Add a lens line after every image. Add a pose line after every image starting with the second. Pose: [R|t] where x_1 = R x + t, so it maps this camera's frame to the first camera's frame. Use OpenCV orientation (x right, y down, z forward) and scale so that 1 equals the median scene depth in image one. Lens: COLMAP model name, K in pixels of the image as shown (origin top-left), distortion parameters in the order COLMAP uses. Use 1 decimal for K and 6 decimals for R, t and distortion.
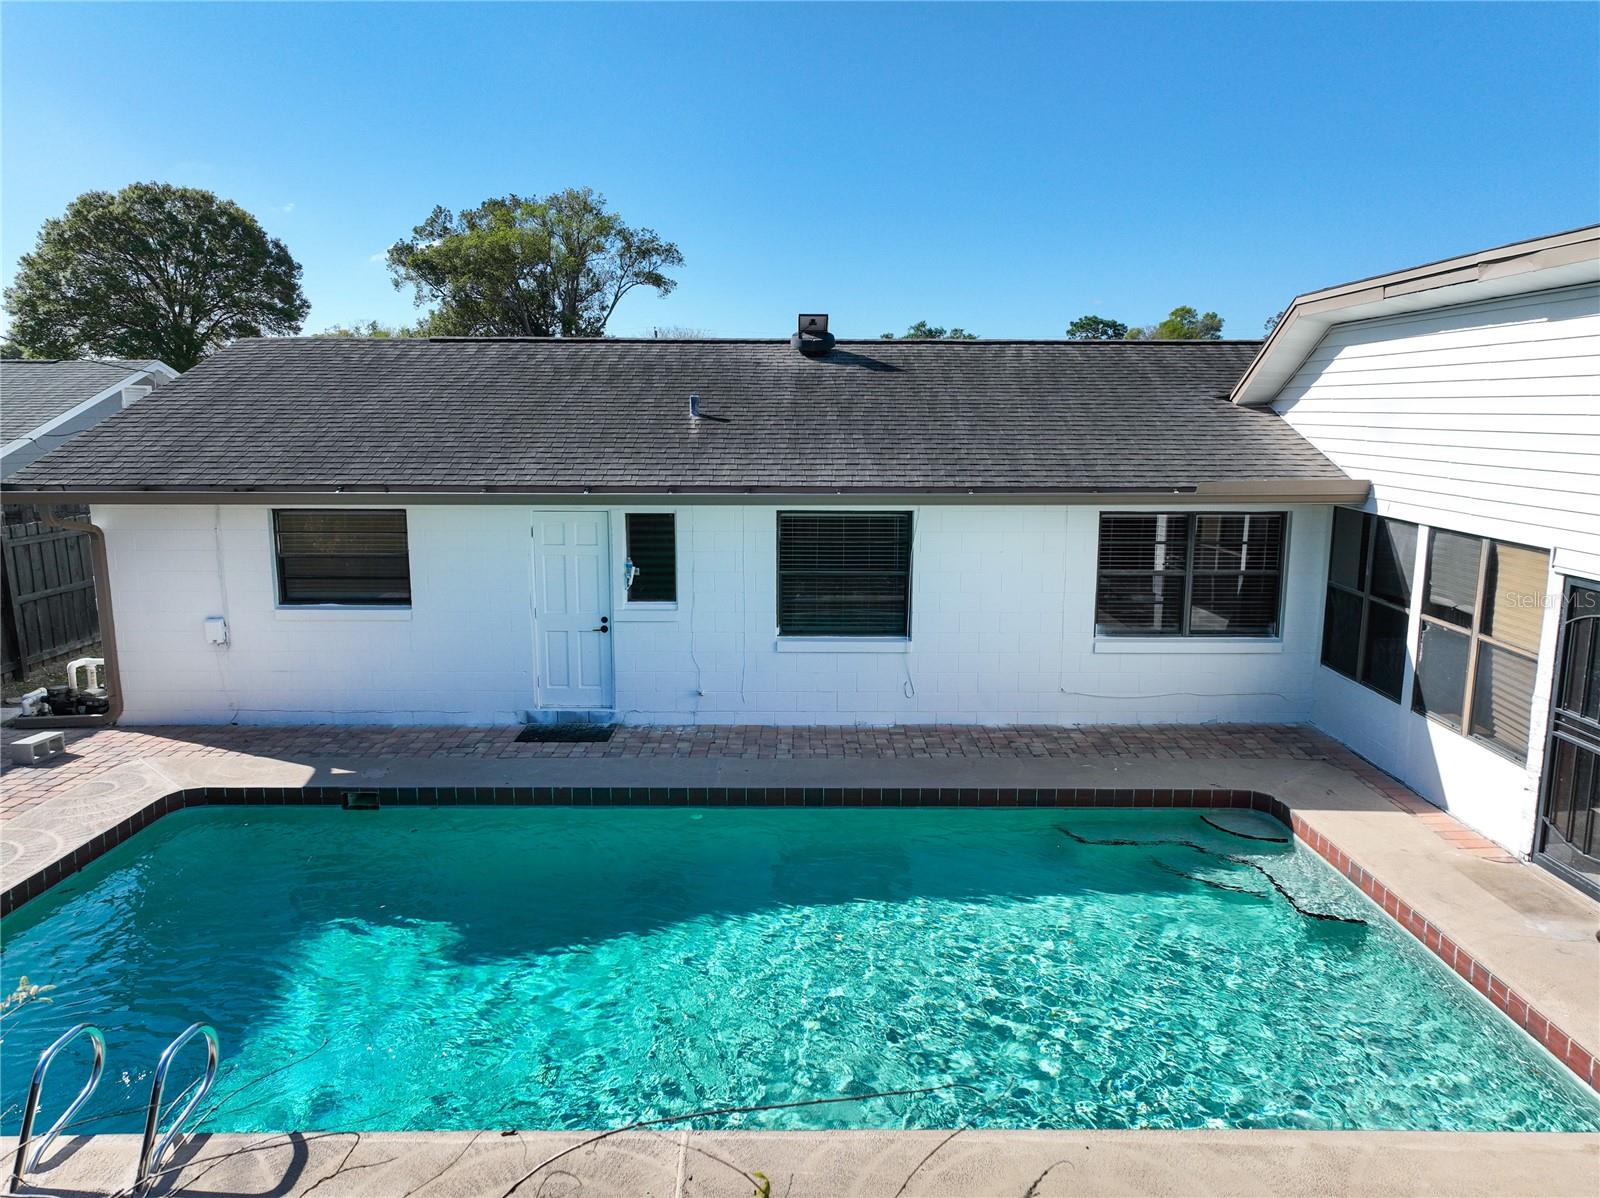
lens RADIAL K [[1119.7, 0, 803.6], [0, 1119.7, 604.2], [0, 0, 1]] dist [0.006556, 0.005143]
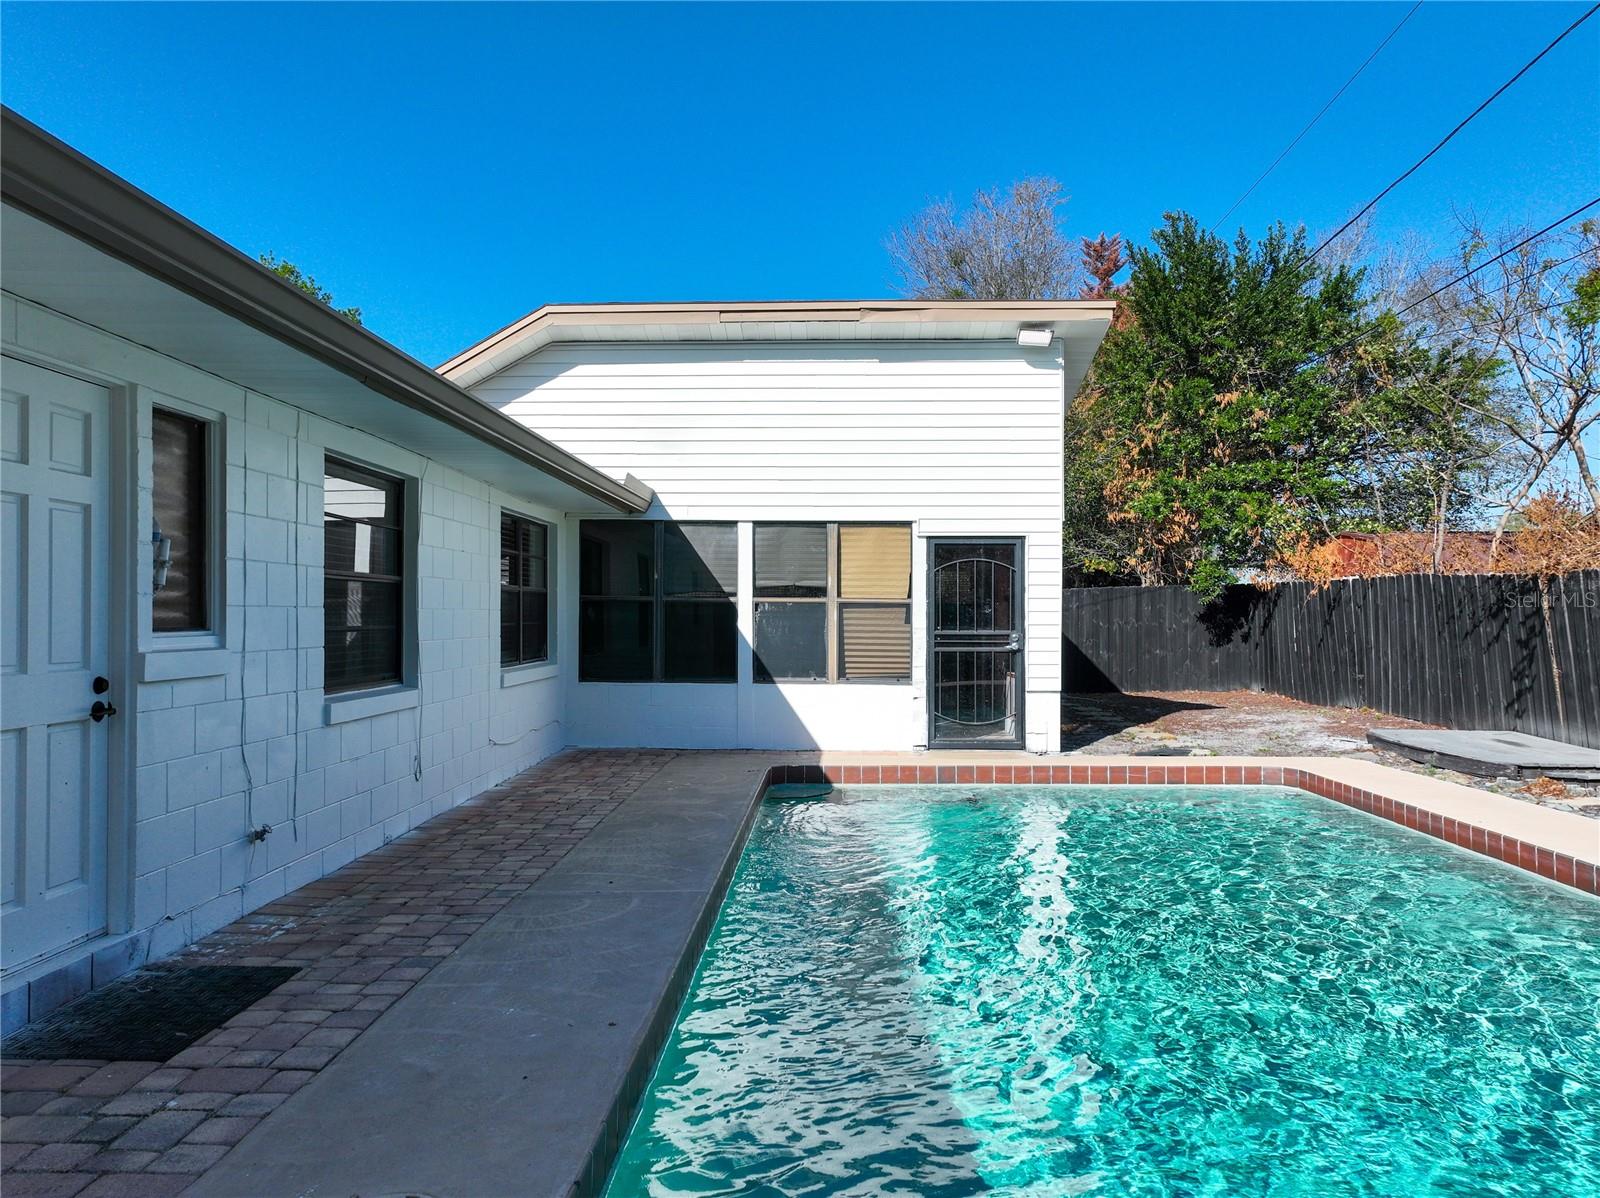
lens RADIAL K [[1165.7, 0, 827.5], [0, 1165.7, 610.3], [0, 0, 1]] dist [0.008774, 0.009168]
pose [[0.023665, -0.001382, 0.999719, -0.613491], [0.172876, 0.984940, -0.002731, 0.035309], [-0.984659, 0.172893, 0.023547, 0.842272]]
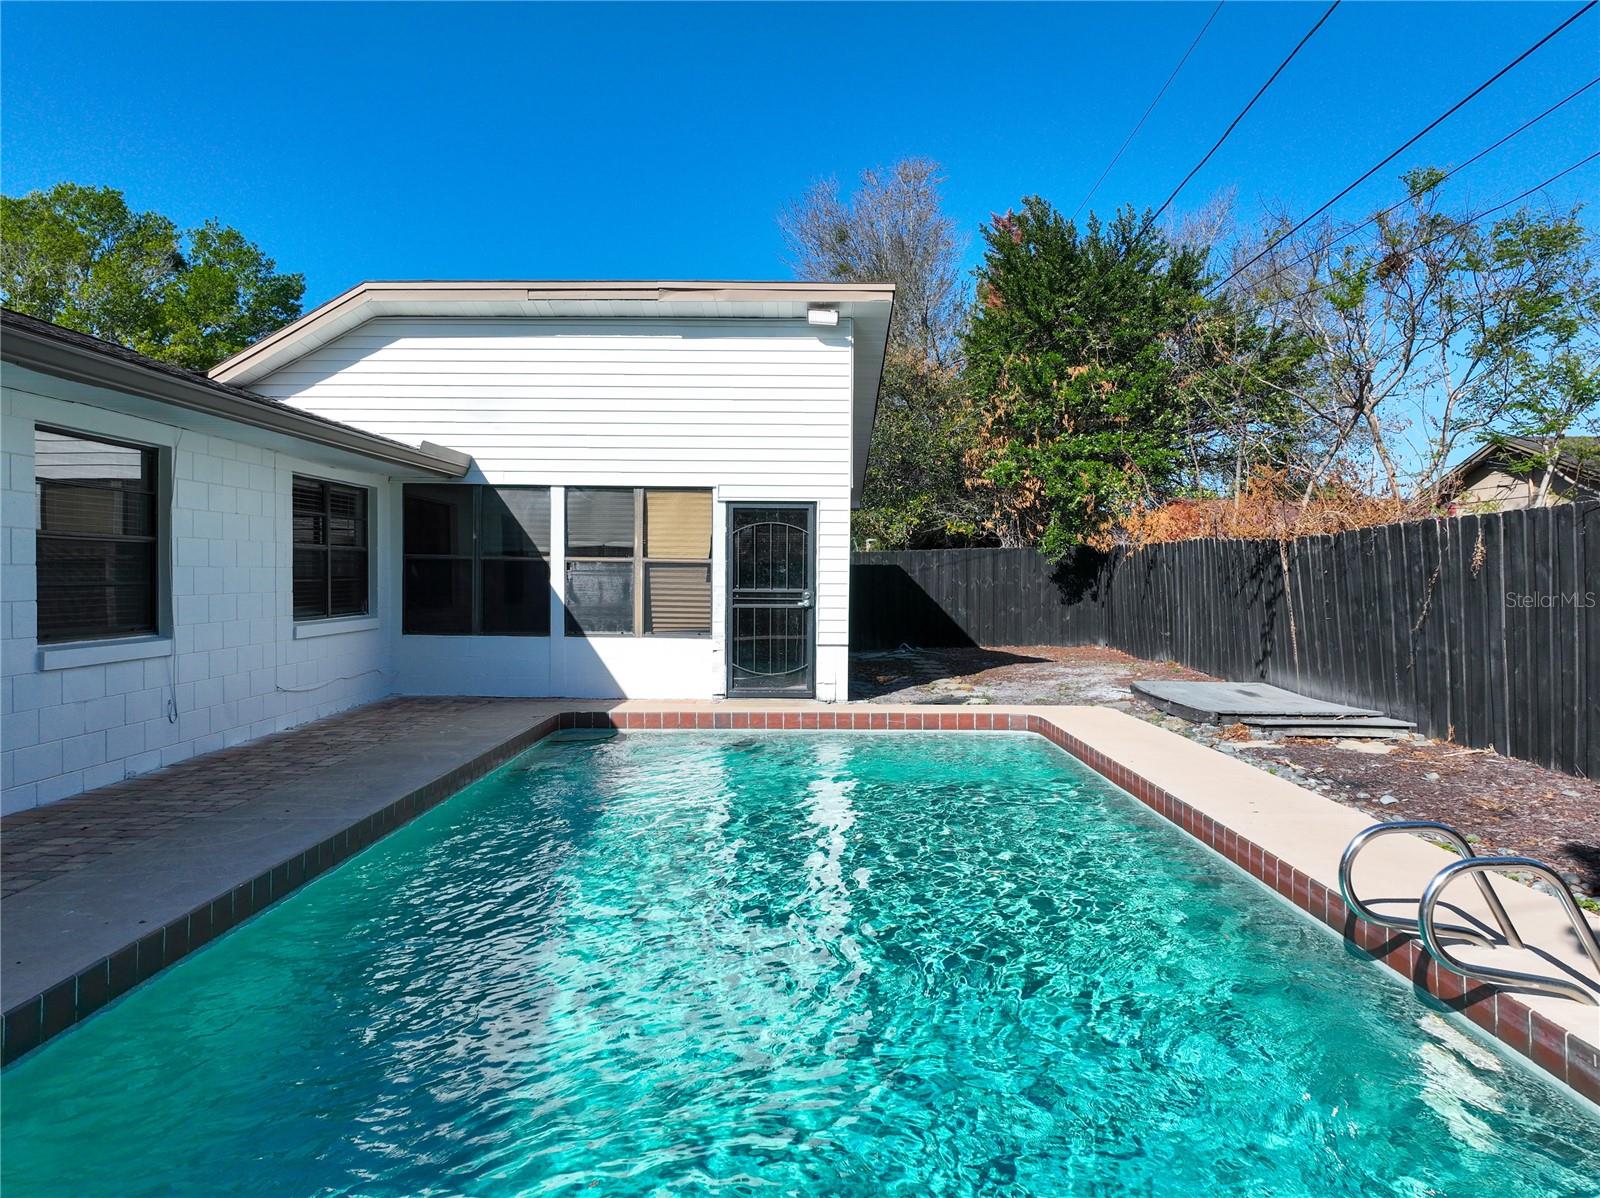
lens RADIAL K [[1126.6, 0, 821.6], [0, 1126.6, 597.2], [0, 0, 1]] dist [0.008760, 0.005589]
pose [[0.006111, -0.026722, 0.999624, -0.661308], [0.167855, 0.985486, 0.025318, 0.064085], [-0.985793, 0.167638, 0.010507, 0.668071]]
